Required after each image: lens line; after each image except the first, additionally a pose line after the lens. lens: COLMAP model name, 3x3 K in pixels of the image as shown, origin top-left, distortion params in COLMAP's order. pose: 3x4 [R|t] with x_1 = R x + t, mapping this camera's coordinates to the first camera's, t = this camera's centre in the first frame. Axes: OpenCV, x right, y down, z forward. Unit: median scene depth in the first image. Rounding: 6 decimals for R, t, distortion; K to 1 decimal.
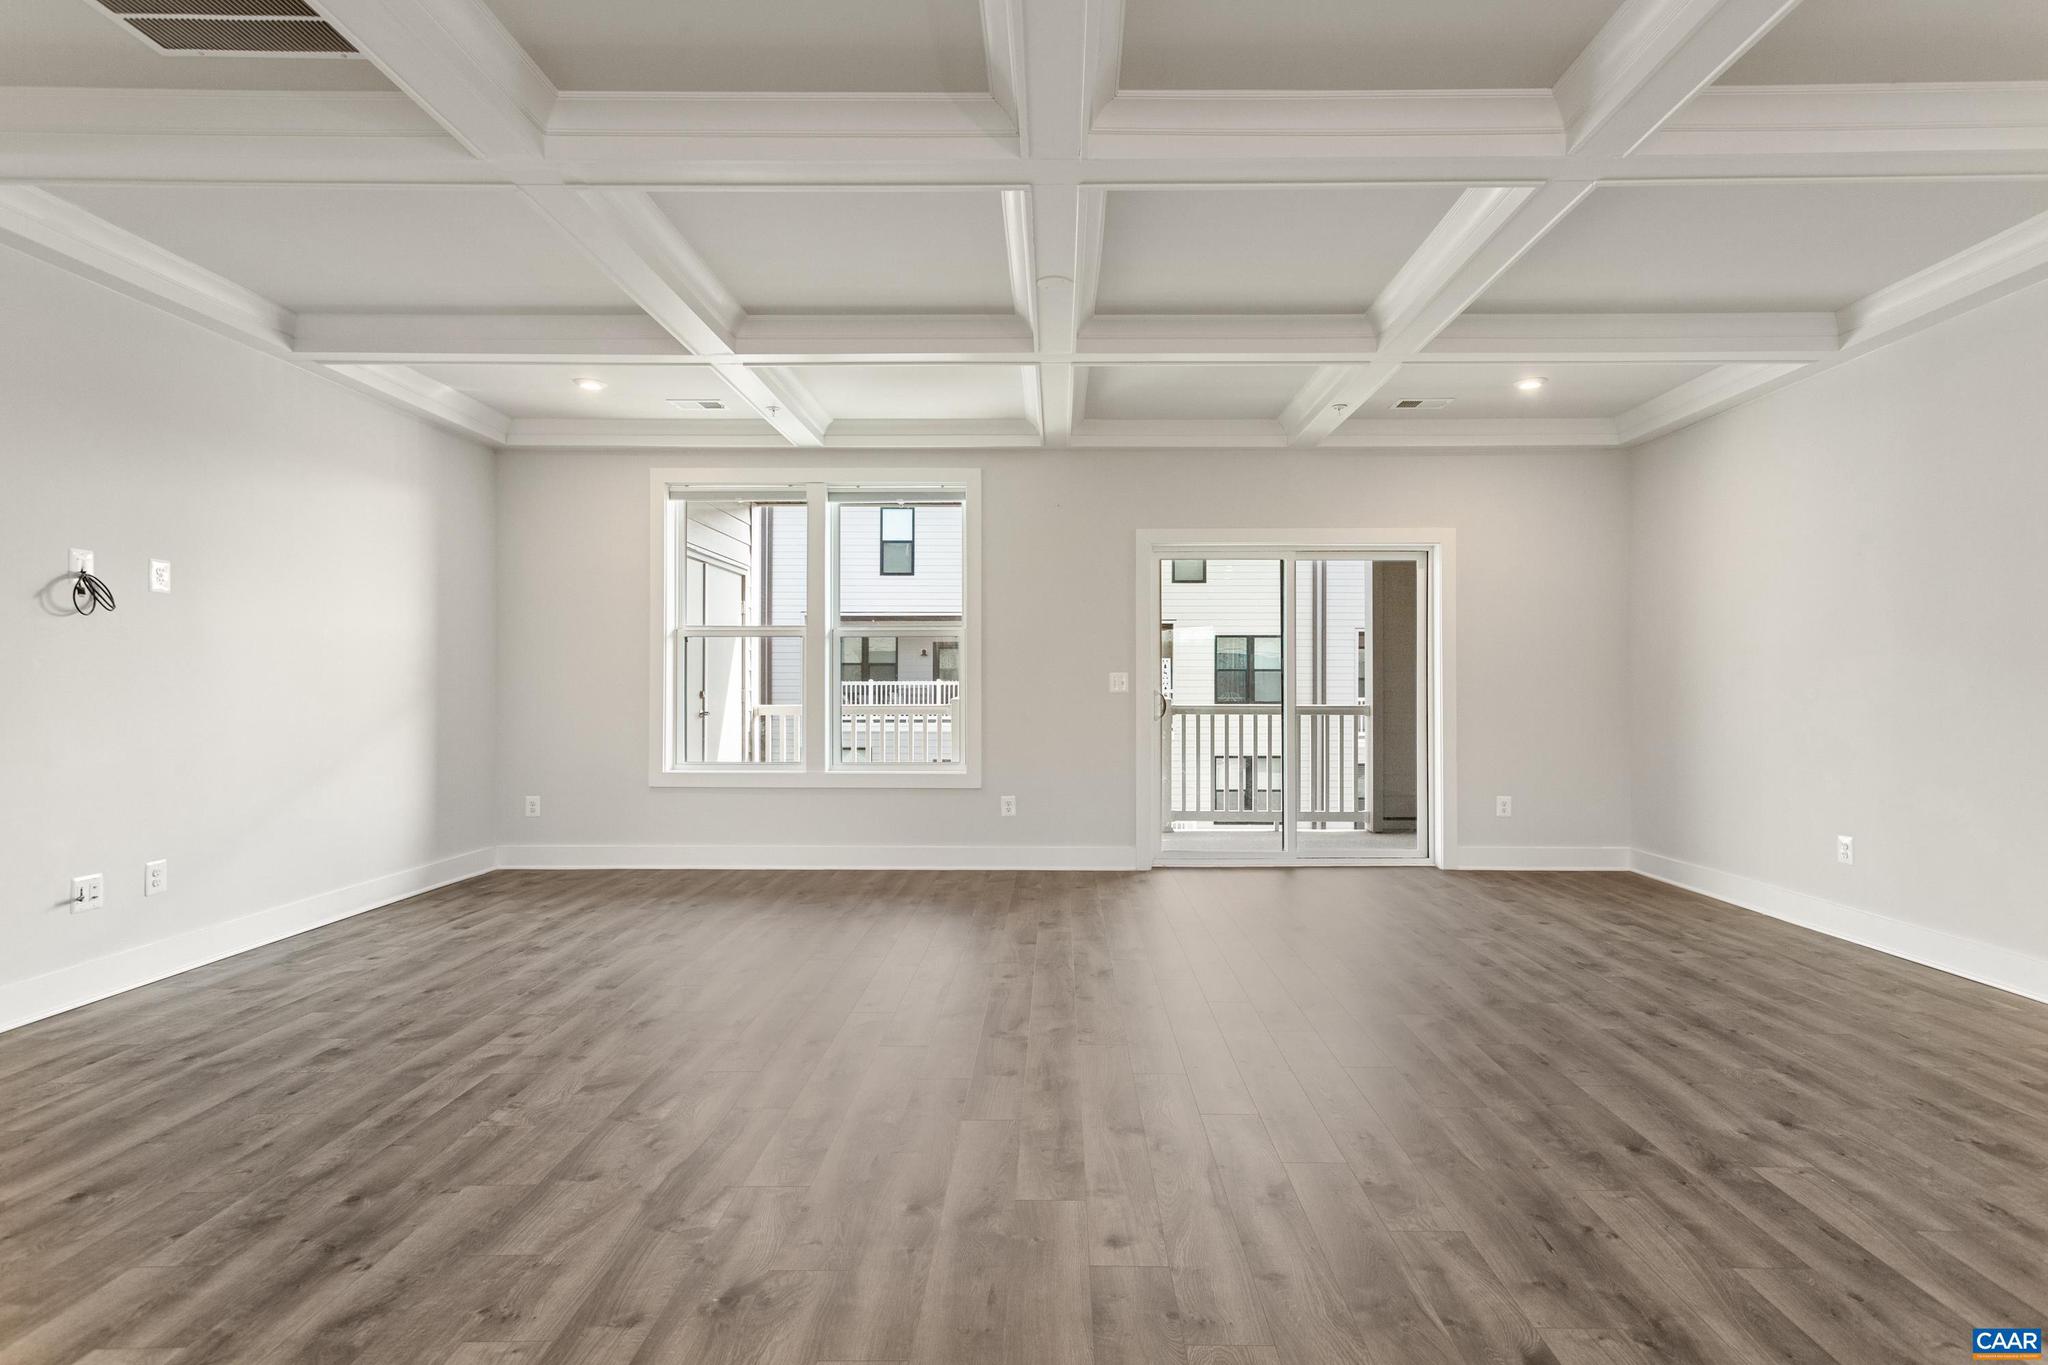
lens RADIAL K [[1032.6, 0, 1024.0], [0, 1032.6, 682.5], [0, 0, 1]] dist [0.013499, 0.000437]
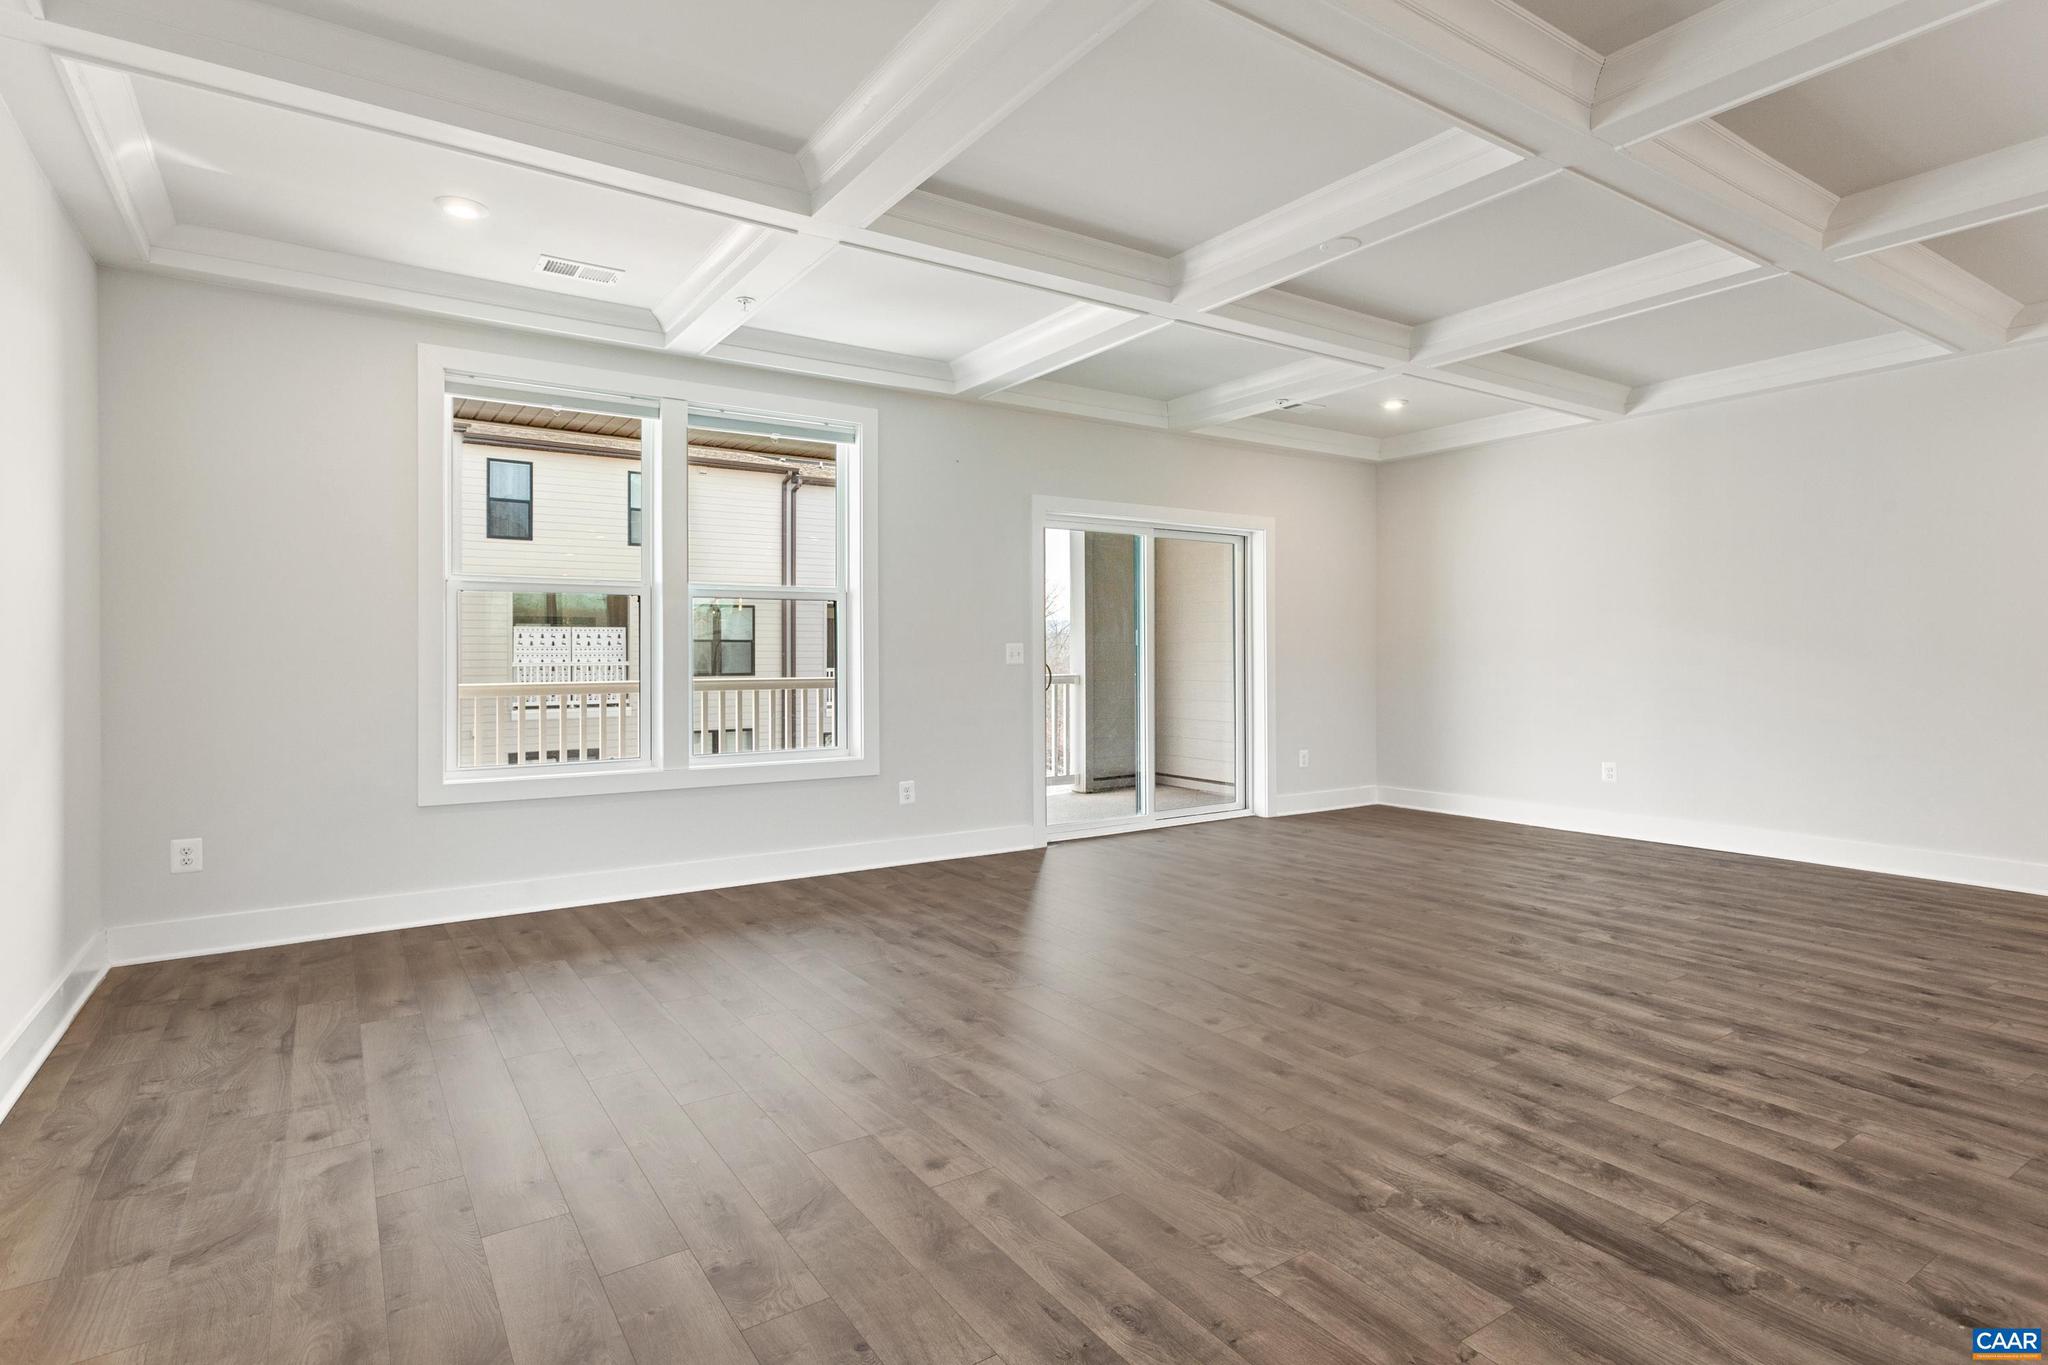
lens RADIAL K [[1028.9, 0, 1042.4], [0, 1028.9, 658.1], [0, 0, 1]] dist [0.010848, -0.000292]
pose [[0.818858, -0.004851, 0.573975, -0.550112], [0.002717, 0.999986, 0.004576, -0.000344], [-0.573989, -0.002188, 0.818860, 0.265136]]
